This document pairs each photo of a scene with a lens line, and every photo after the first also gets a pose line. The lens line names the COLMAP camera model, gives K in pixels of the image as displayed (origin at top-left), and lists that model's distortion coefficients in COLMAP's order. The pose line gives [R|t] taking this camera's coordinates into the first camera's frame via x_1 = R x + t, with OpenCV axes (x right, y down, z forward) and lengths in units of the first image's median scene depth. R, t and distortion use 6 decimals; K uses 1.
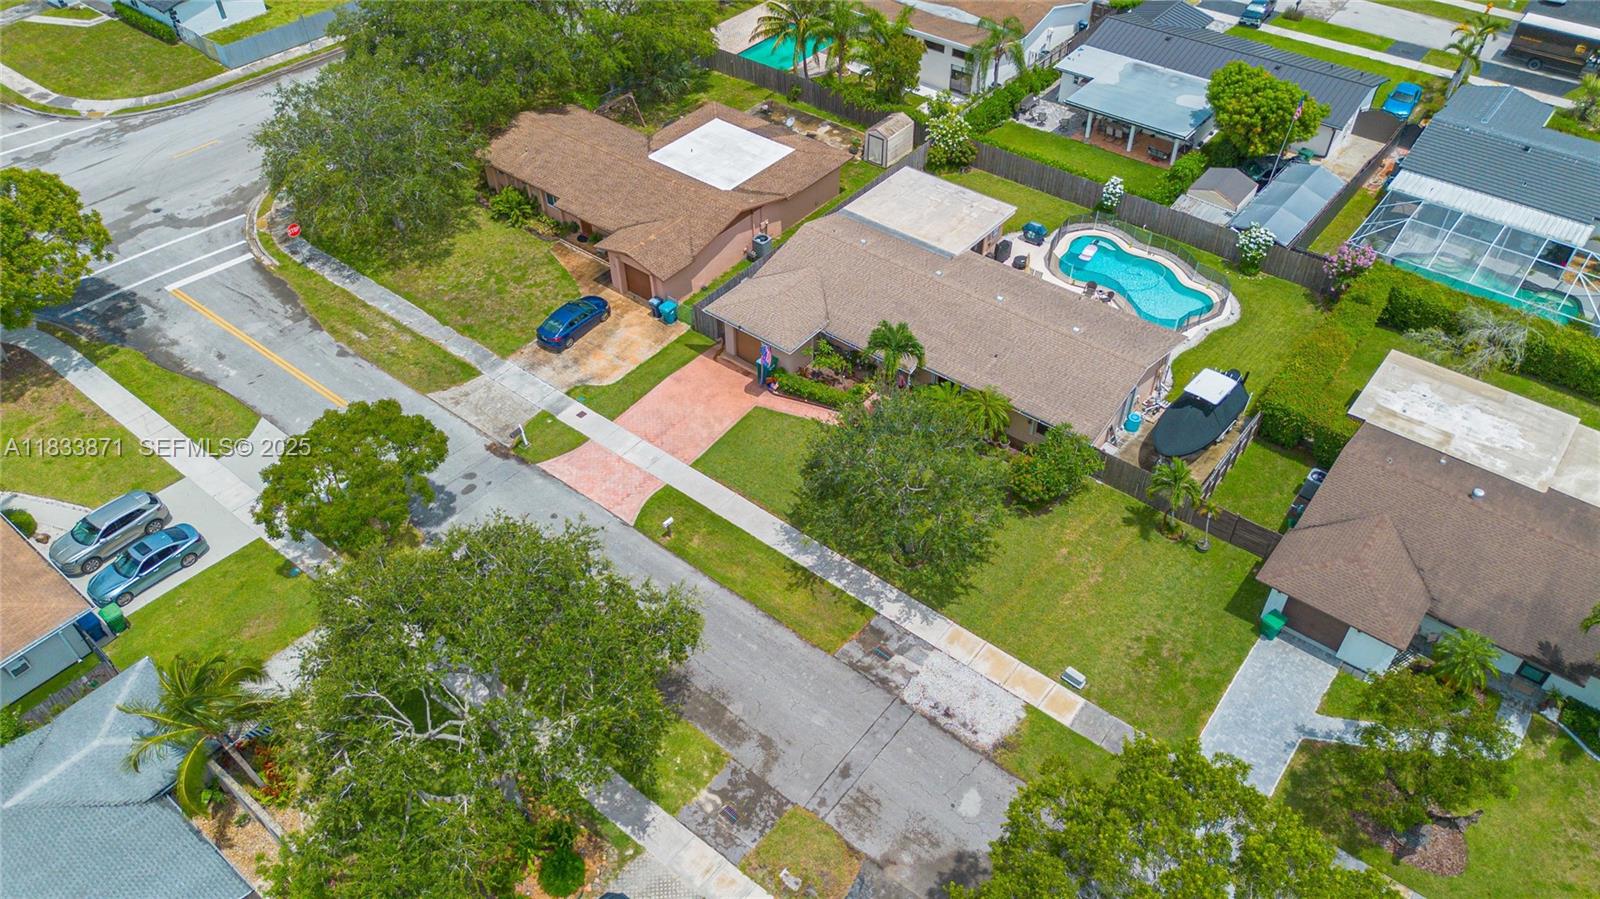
lens RADIAL K [[1138.3, 0, 793.6], [0, 1138.3, 445.3], [0, 0, 1]] dist [0.066463, -0.086906]
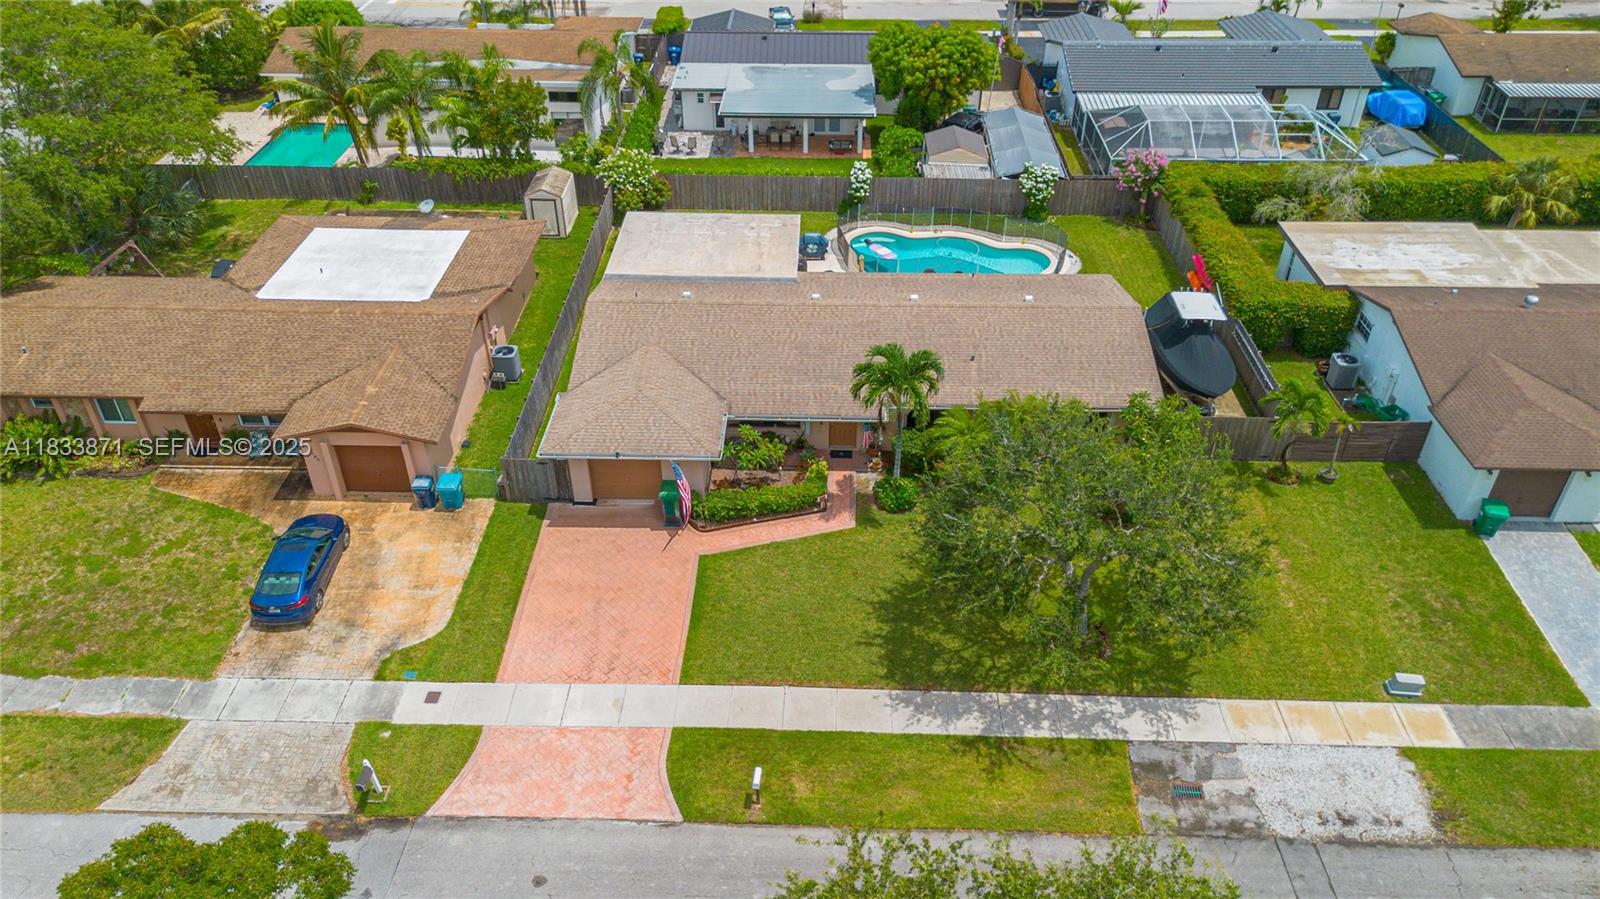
lens RADIAL K [[1138.5, 0, 800.0], [0, 1138.5, 449.5], [0, 0, 1]] dist [0.049908, -0.052471]
pose [[0.791924, -0.343420, 0.504895, -0.271929], [0.405459, 0.914002, -0.014273, -0.054484], [-0.456573, 0.216018, 0.863063, 0.393738]]
